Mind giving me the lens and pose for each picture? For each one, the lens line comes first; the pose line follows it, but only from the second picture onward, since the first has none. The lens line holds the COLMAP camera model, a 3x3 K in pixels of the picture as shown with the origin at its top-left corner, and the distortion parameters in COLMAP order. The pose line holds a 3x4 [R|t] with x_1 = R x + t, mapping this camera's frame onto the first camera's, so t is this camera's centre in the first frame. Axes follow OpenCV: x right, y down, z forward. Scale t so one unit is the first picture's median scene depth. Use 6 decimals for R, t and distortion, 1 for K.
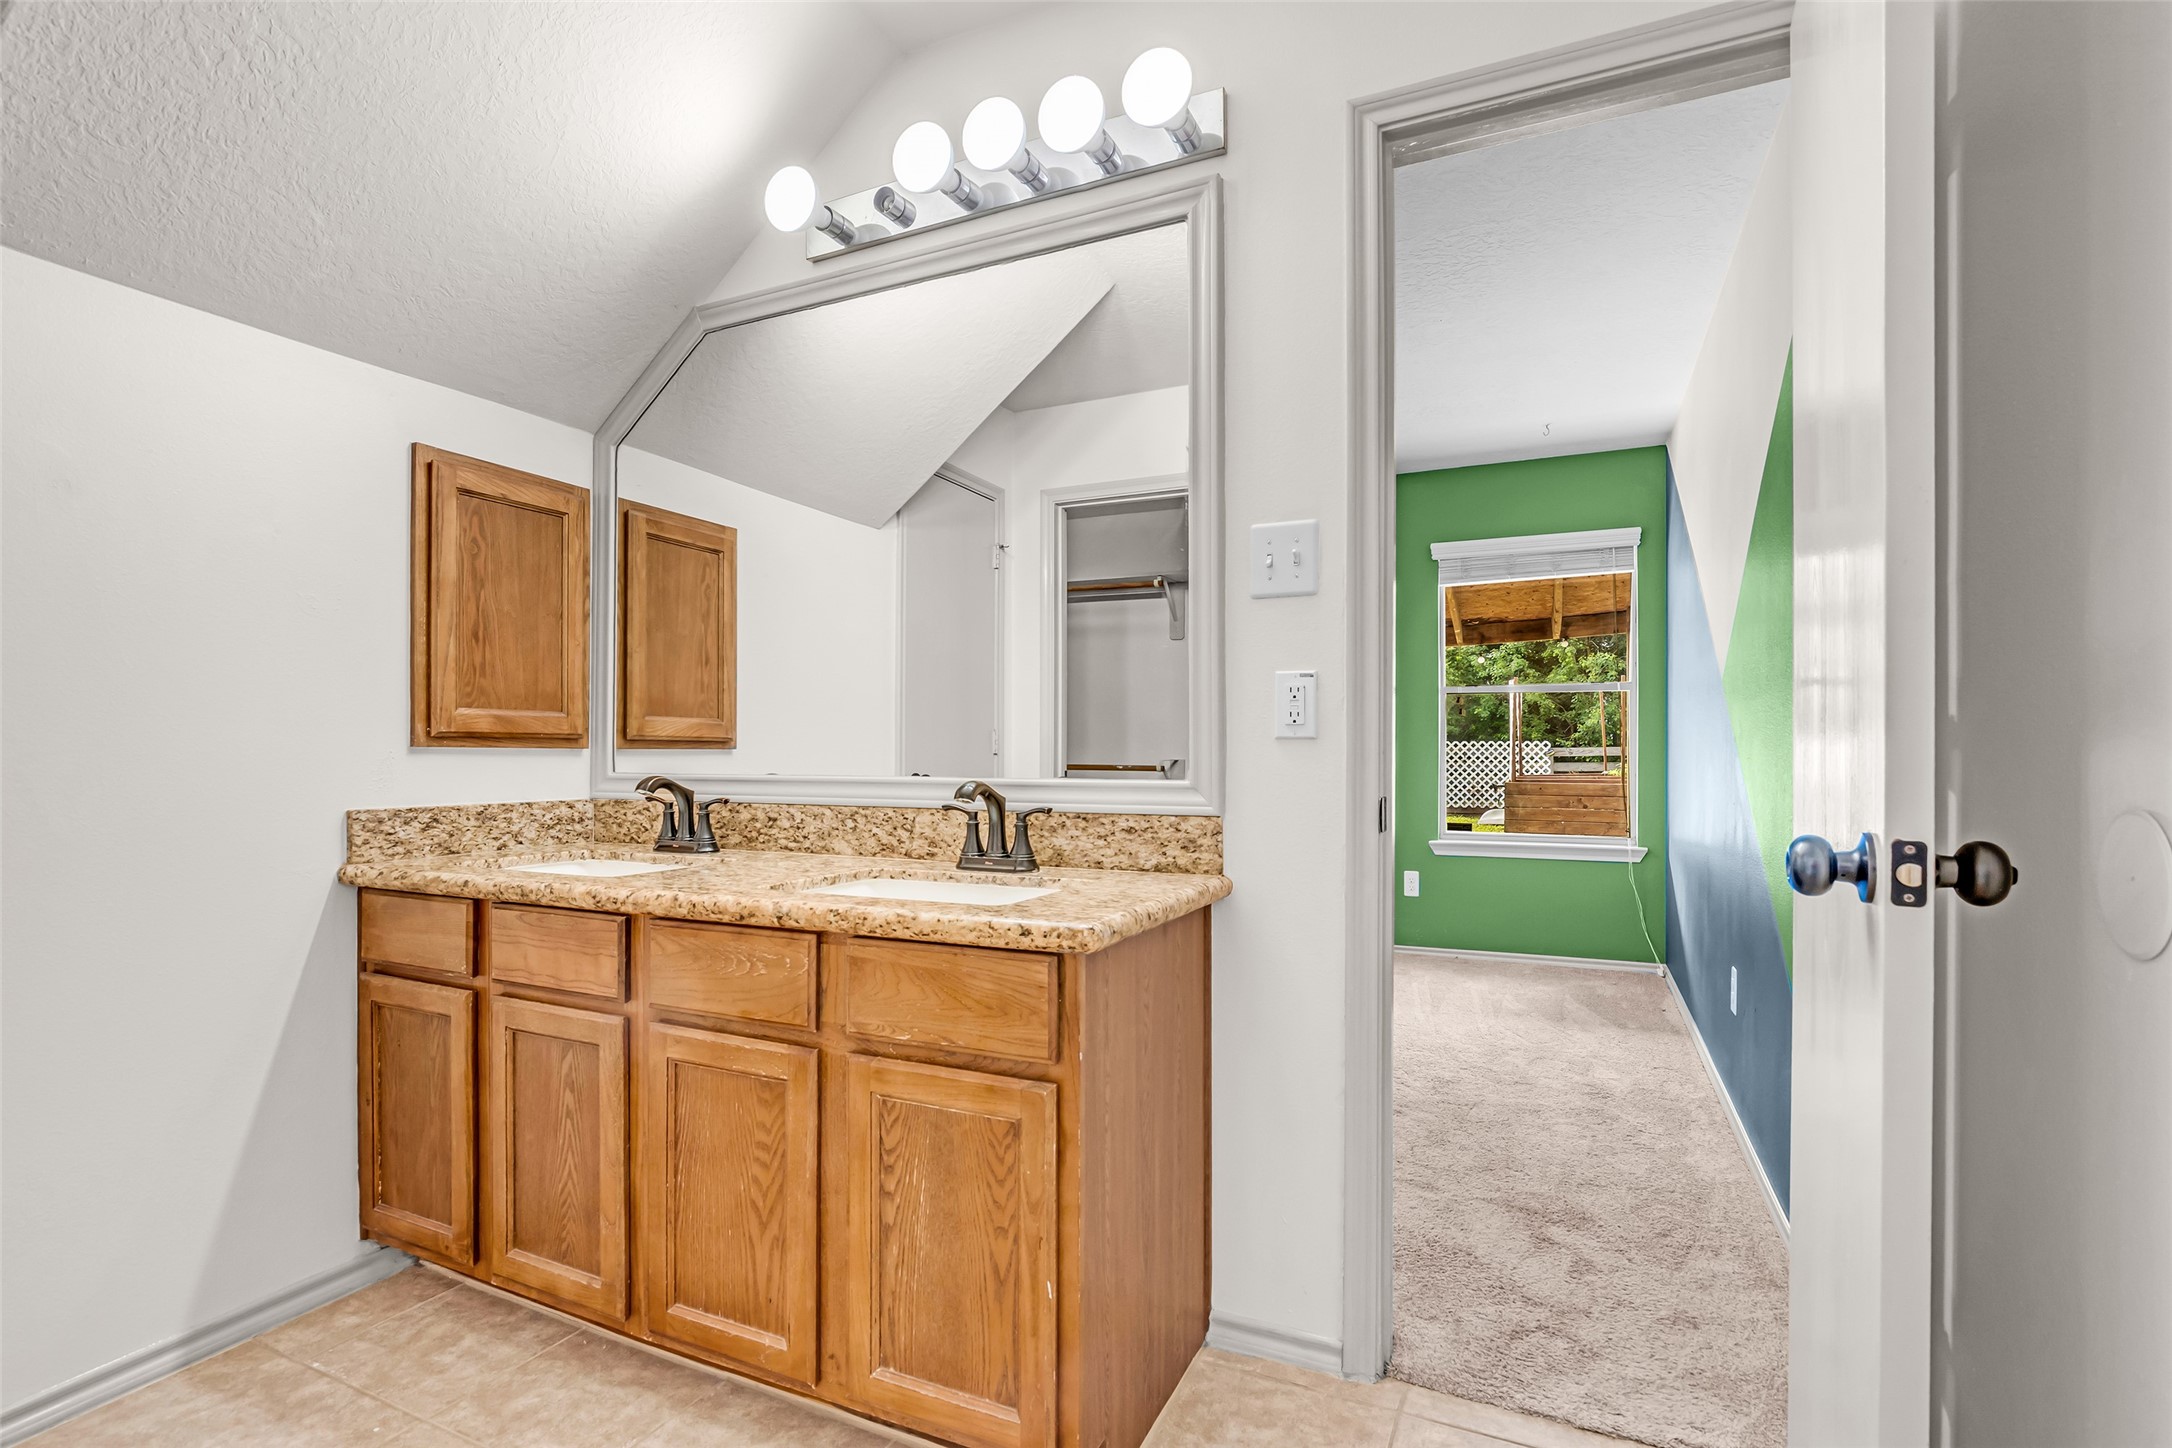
lens RADIAL K [[989.6, 0, 1089.9], [0, 989.6, 742.1], [0, 0, 1]] dist [-0.009967, 0.000197]
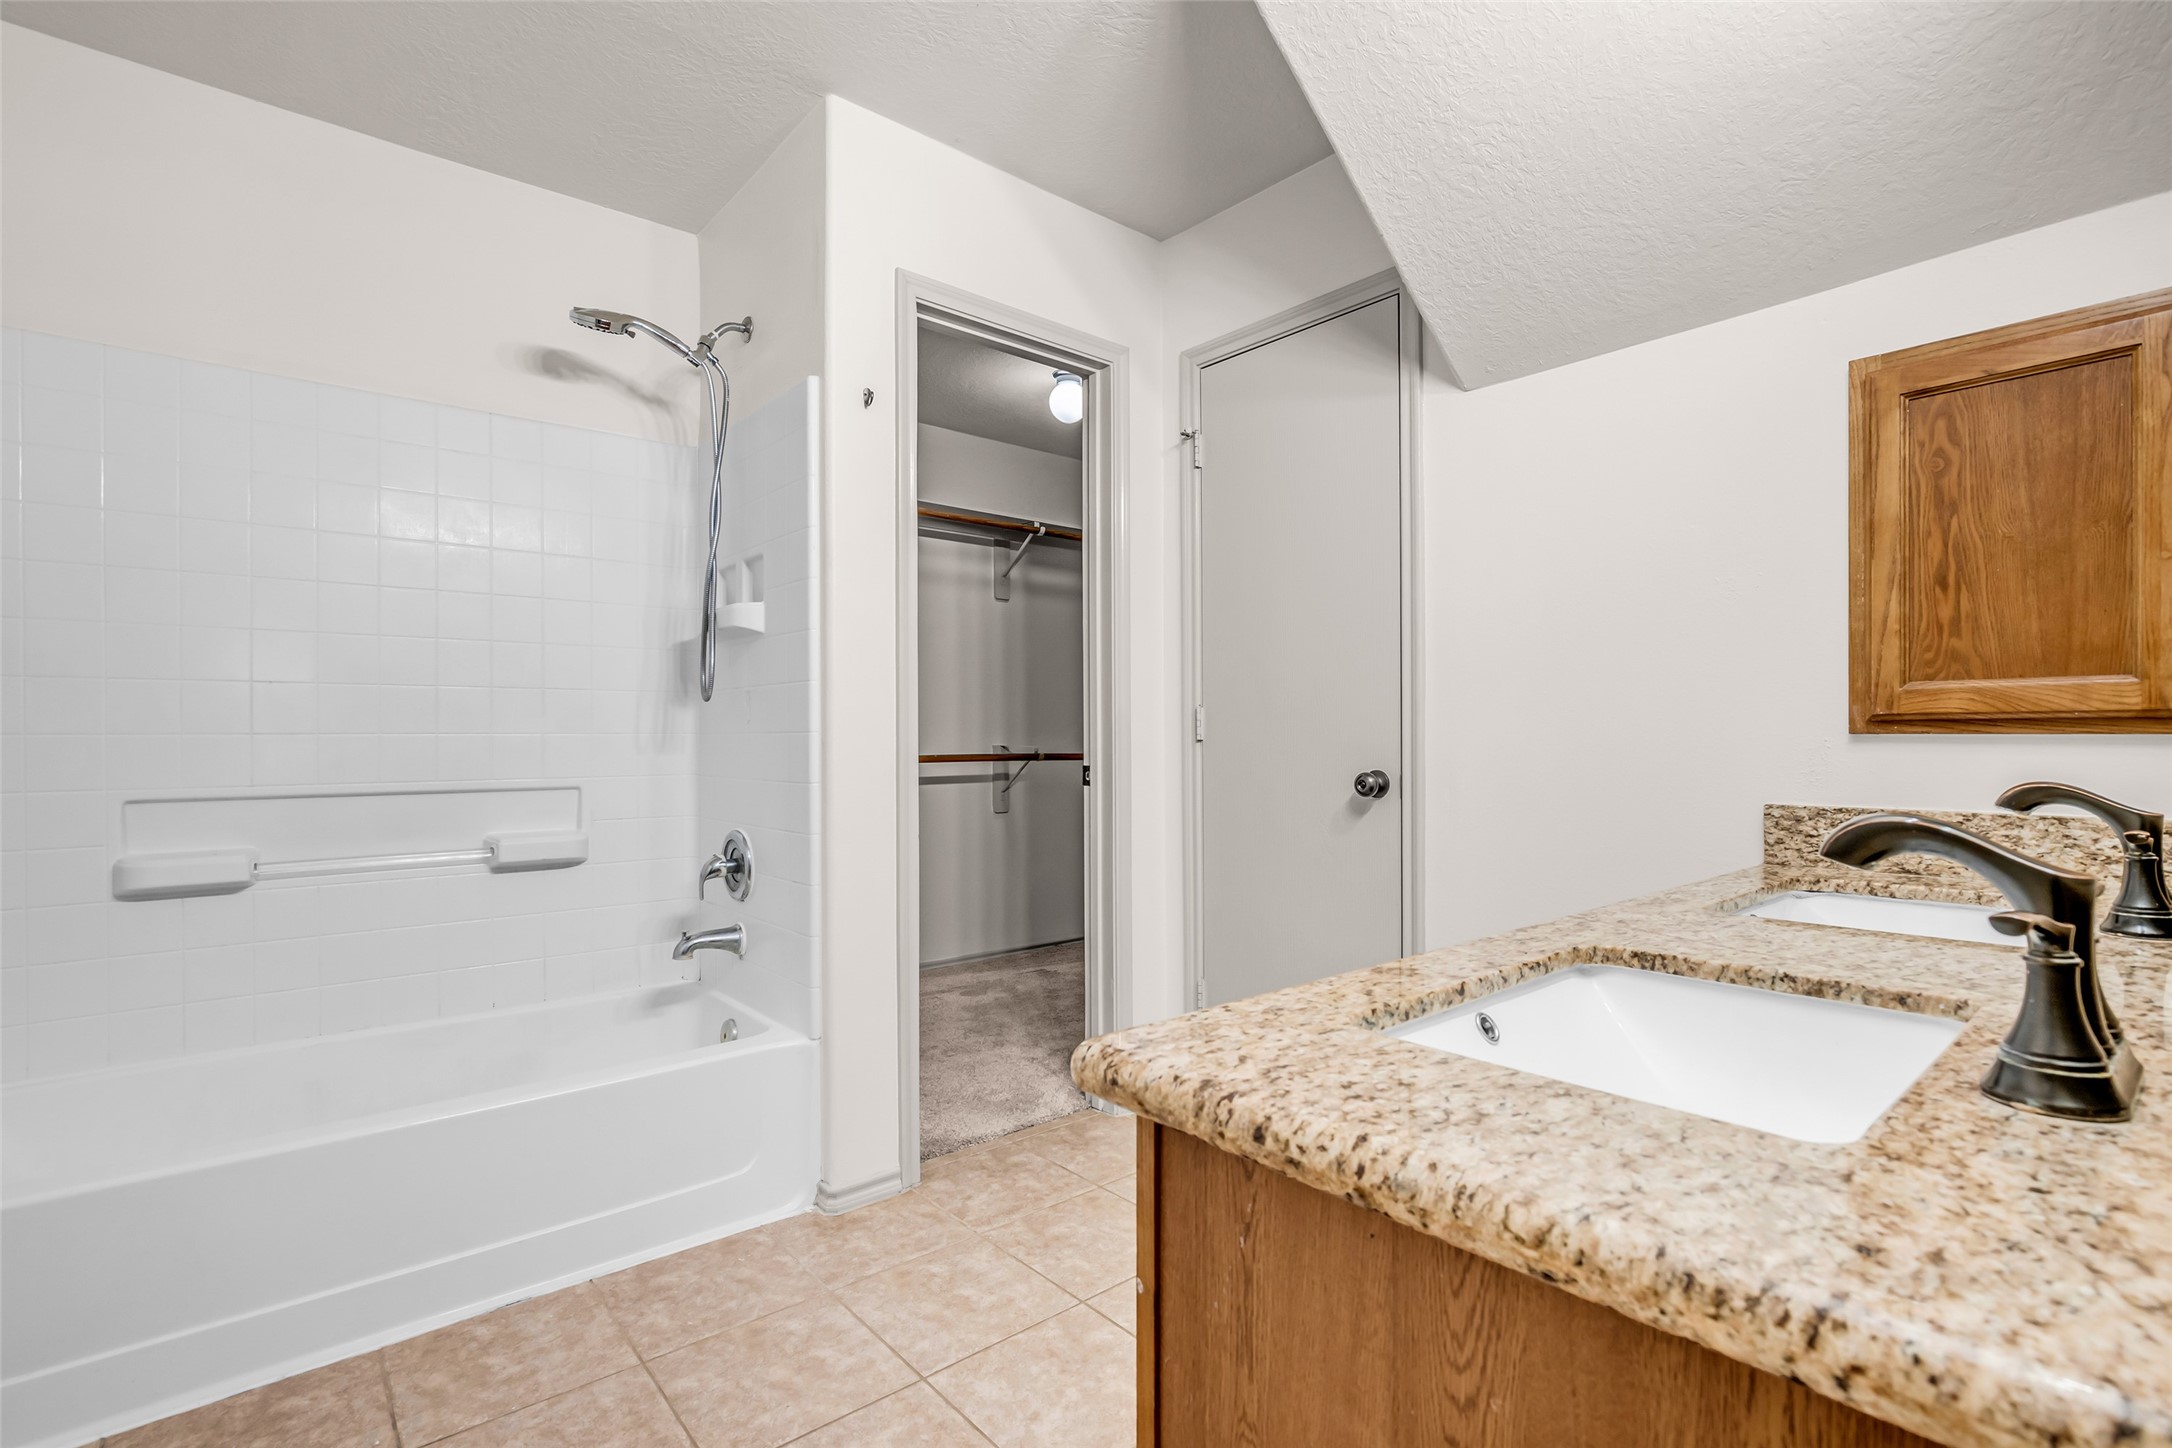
lens RADIAL K [[989.6, 0, 1085.4], [0, 989.6, 734.0], [0, 0, 1]] dist [-0.009967, 0.000197]
pose [[-0.414738, -0.005474, -0.909924, 0.304515], [0.007814, 0.999924, -0.009577, 0.007303], [0.909907, -0.011082, -0.414664, 0.722149]]
